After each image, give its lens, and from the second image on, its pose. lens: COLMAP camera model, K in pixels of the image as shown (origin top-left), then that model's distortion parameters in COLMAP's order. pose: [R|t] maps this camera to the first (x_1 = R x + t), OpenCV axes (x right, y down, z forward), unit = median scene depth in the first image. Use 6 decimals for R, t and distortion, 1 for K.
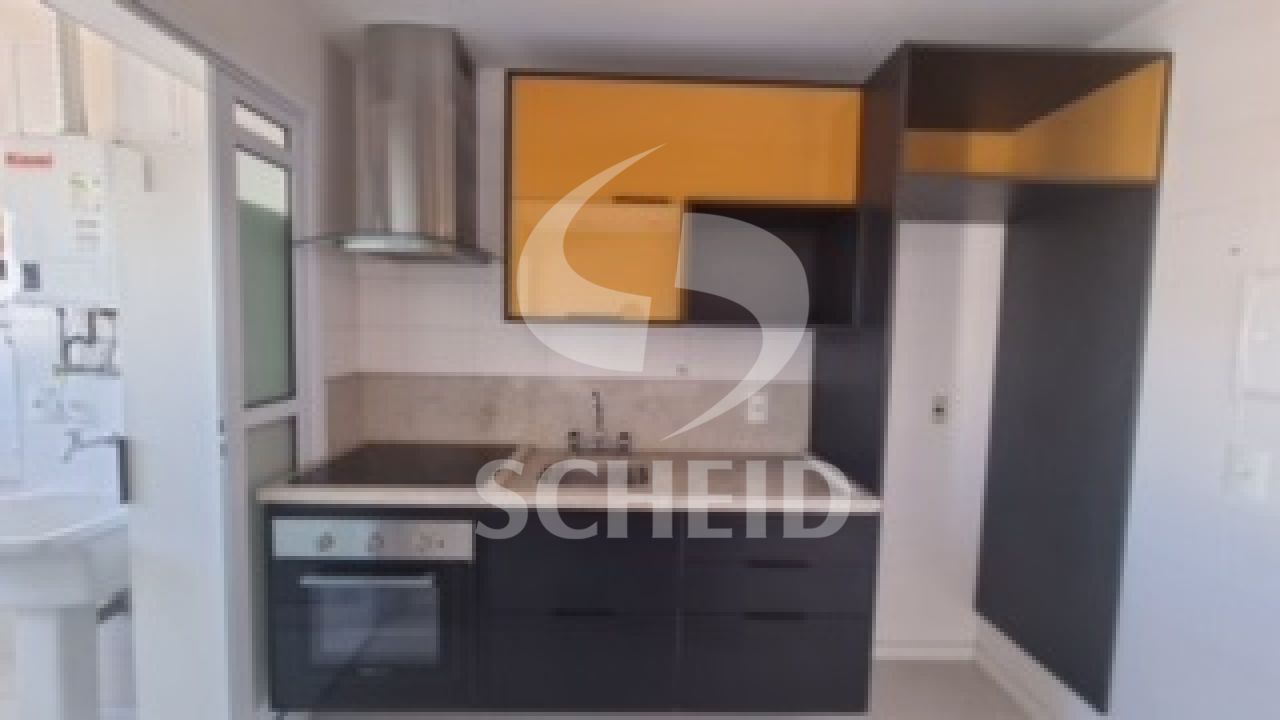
lens RADIAL K [[536.8, 0, 640.0], [0, 536.8, 360.0], [0, 0, 1]] dist [0.000460, 0.000116]
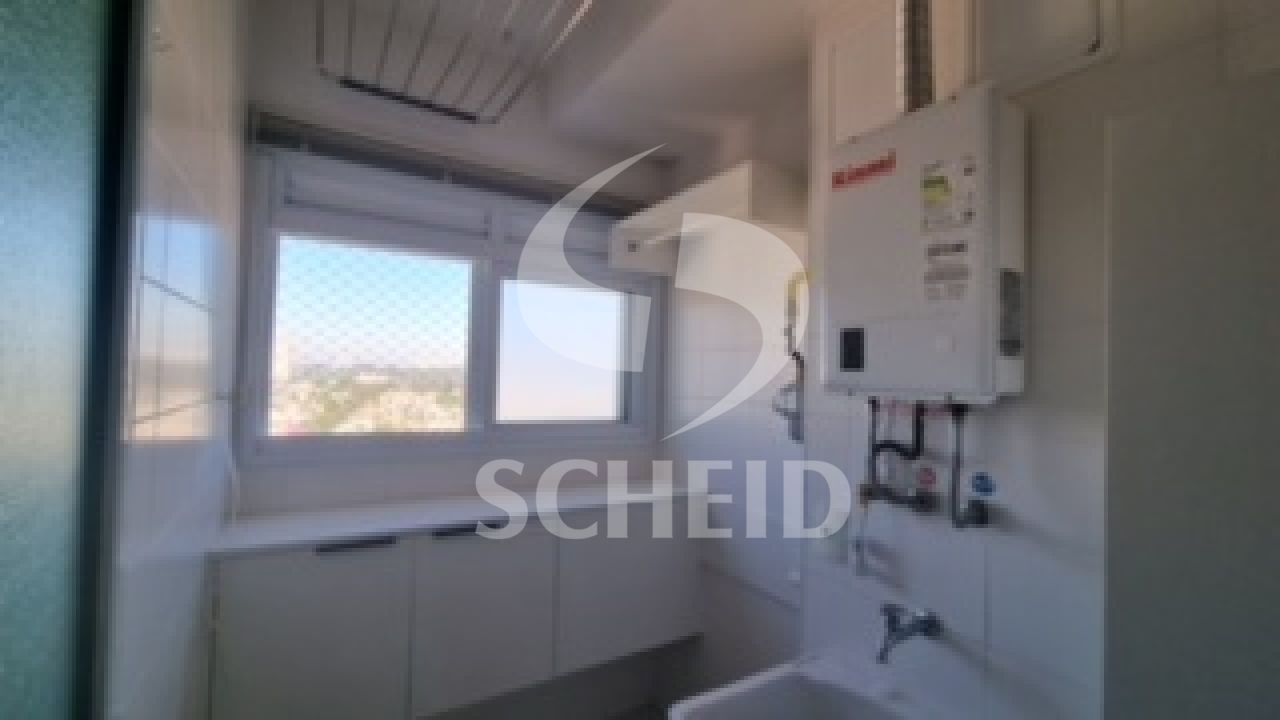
lens RADIAL K [[536.8, 0, 640.0], [0, 536.8, 360.0], [0, 0, 1]] dist [0.000460, 0.000116]
pose [[0.514880, -0.036311, -0.856493, -0.715119], [-0.071445, 0.993809, -0.085081, -0.071041], [0.854280, 0.104998, 0.509098, 0.456623]]
